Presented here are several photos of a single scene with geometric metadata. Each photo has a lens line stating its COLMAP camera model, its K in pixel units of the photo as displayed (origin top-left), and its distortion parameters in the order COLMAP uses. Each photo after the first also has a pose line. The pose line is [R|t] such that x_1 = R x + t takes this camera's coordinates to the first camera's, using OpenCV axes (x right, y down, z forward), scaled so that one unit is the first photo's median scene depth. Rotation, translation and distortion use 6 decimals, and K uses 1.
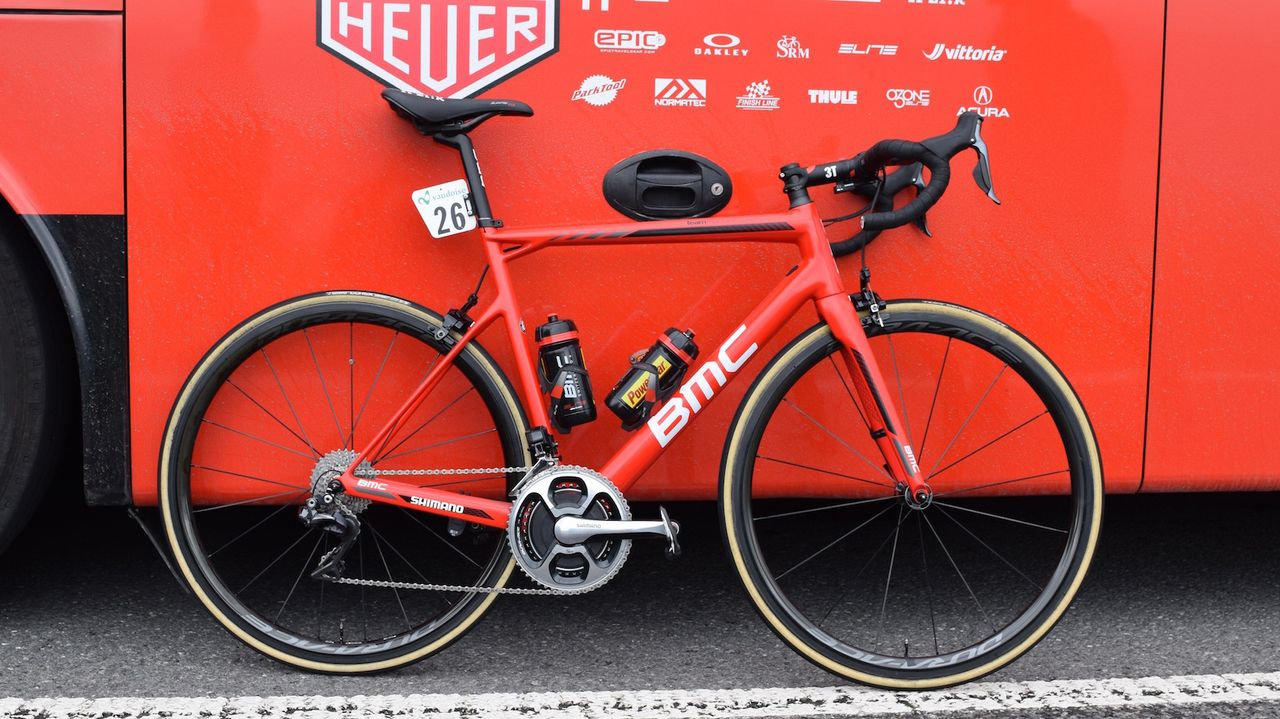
lens RADIAL K [[1442.0, 0, 640.0], [0, 1442.0, 359.5], [0, 0, 1]] dist [-0.073394, -0.039919]
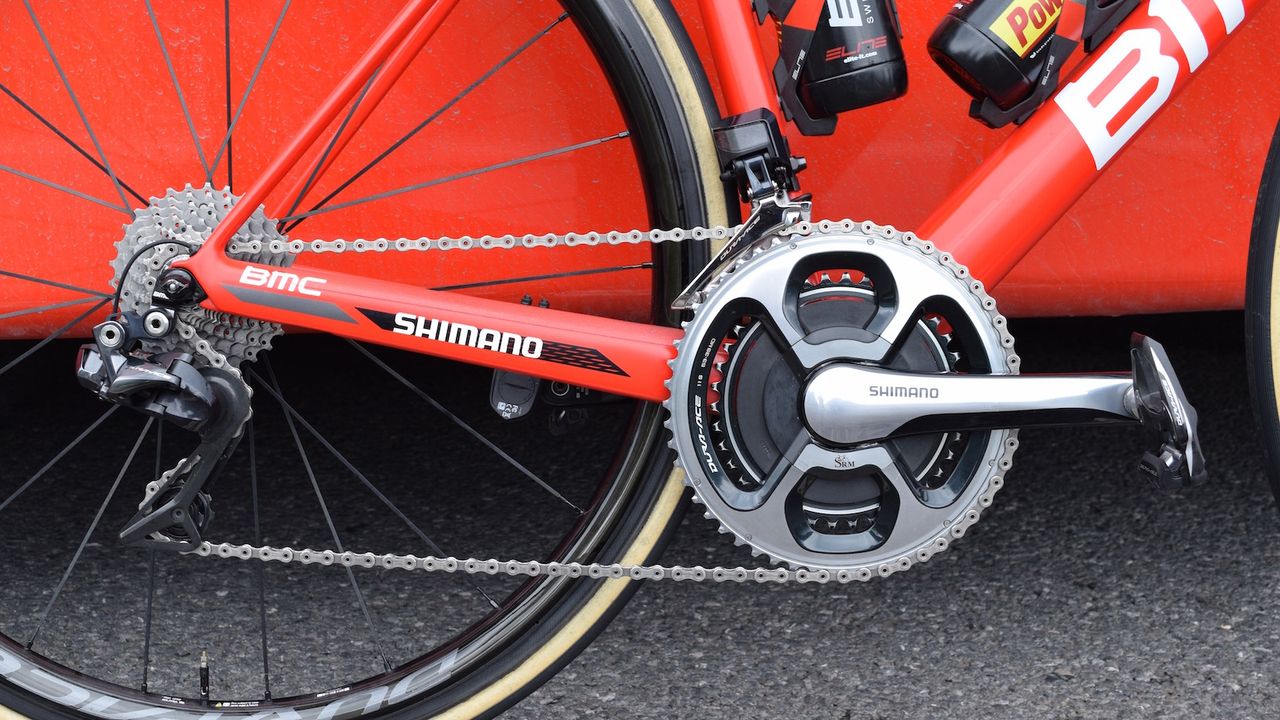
lens RADIAL K [[1599.6, 0, 584.5], [0, 1599.6, 373.8], [0, 0, 1]] dist [-0.048172, -0.005192]
pose [[0.999916, -0.008703, 0.009565, -0.115733], [0.007397, 0.991616, 0.129009, 0.059406], [-0.010608, -0.128927, 0.991597, 0.605894]]
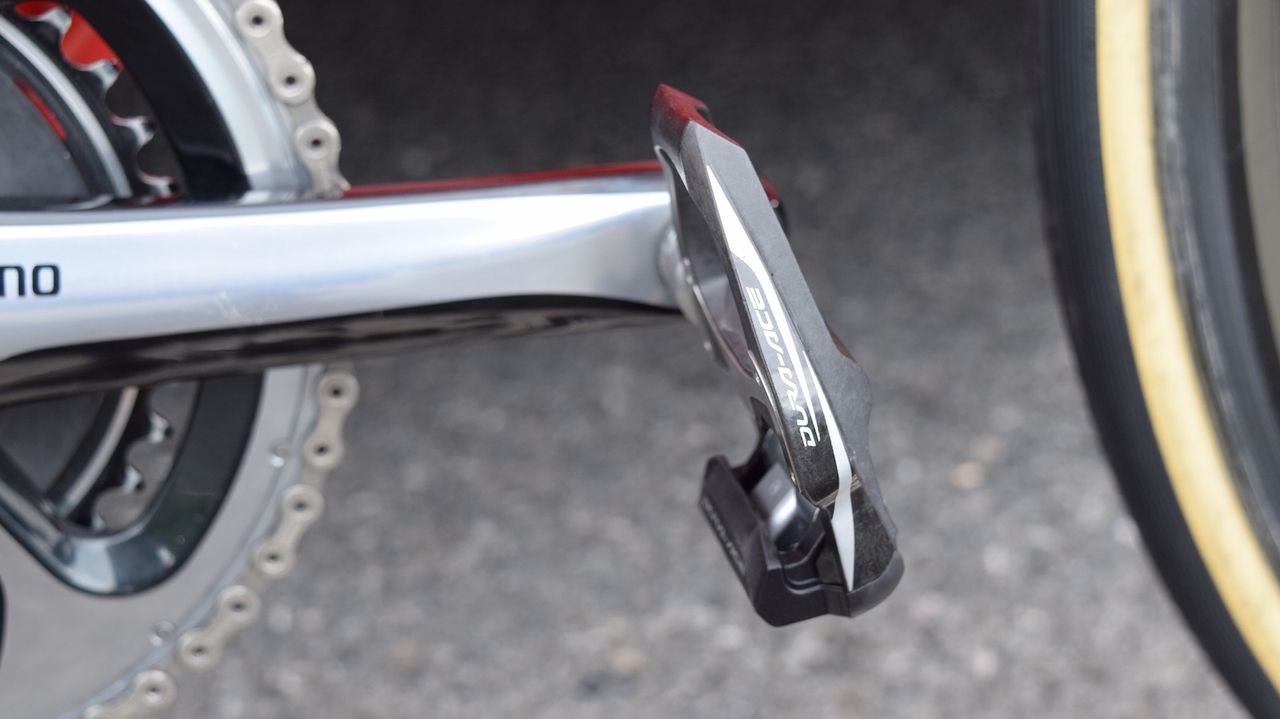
lens RADIAL K [[2153.5, 0, 640.0], [0, 2153.5, 359.5], [0, 0, 1]] dist [-0.035564, -0.063618]
pose [[0.968394, -0.105978, 0.225792, -0.022198], [0.010335, 0.921518, 0.388198, 0.059564], [-0.249212, -0.373595, 0.893488, 0.833197]]
